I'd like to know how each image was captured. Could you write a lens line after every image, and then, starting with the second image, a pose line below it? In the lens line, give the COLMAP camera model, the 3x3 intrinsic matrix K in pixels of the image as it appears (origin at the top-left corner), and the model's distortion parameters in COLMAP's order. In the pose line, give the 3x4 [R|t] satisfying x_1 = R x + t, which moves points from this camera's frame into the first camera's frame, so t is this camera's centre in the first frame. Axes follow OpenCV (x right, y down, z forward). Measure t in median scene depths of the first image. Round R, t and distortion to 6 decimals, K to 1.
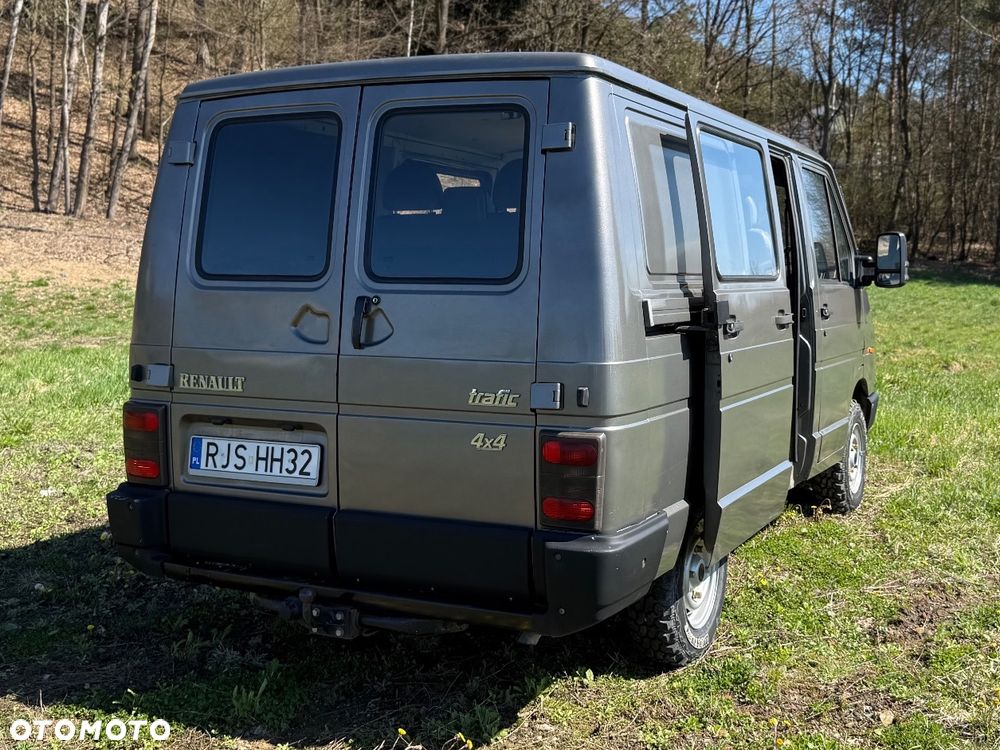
lens RADIAL K [[1143.1, 0, 587.3], [0, 1143.1, 320.5], [0, 0, 1]] dist [0.138464, -0.229438]
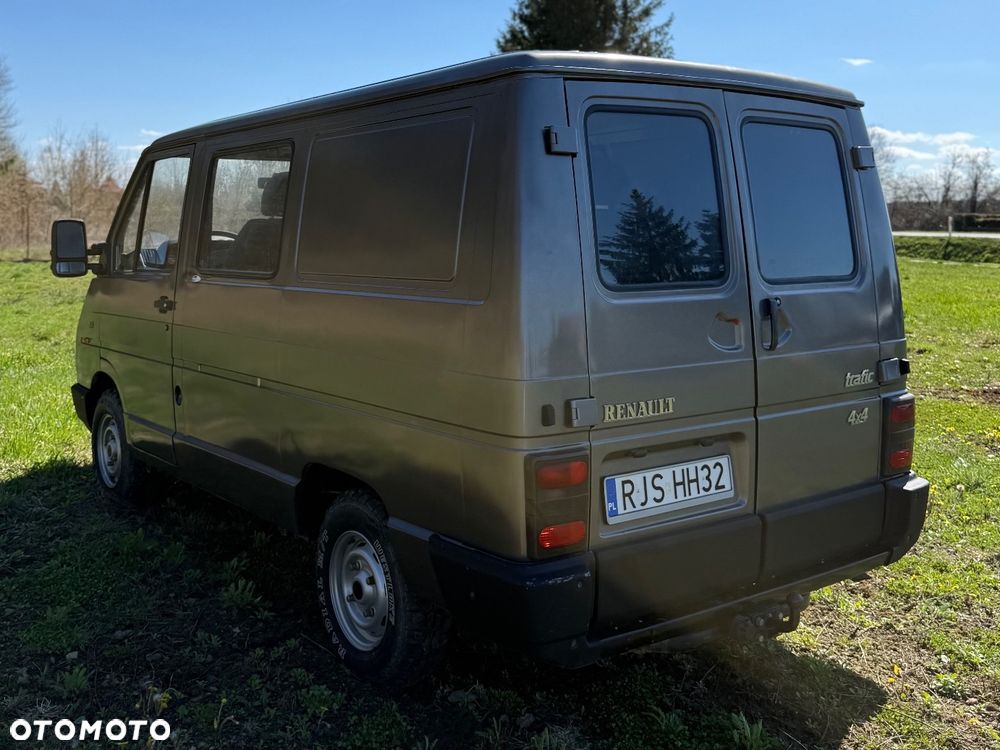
lens RADIAL K [[1121.8, 0, 503.5], [0, 1121.8, 203.6], [0, 0, 1]] dist [0.164266, -0.358745]
pose [[0.465044, -0.003897, 0.885279, -1.150433], [0.033320, 0.999359, -0.013104, -0.096250], [-0.884660, 0.035592, 0.464876, 0.700613]]
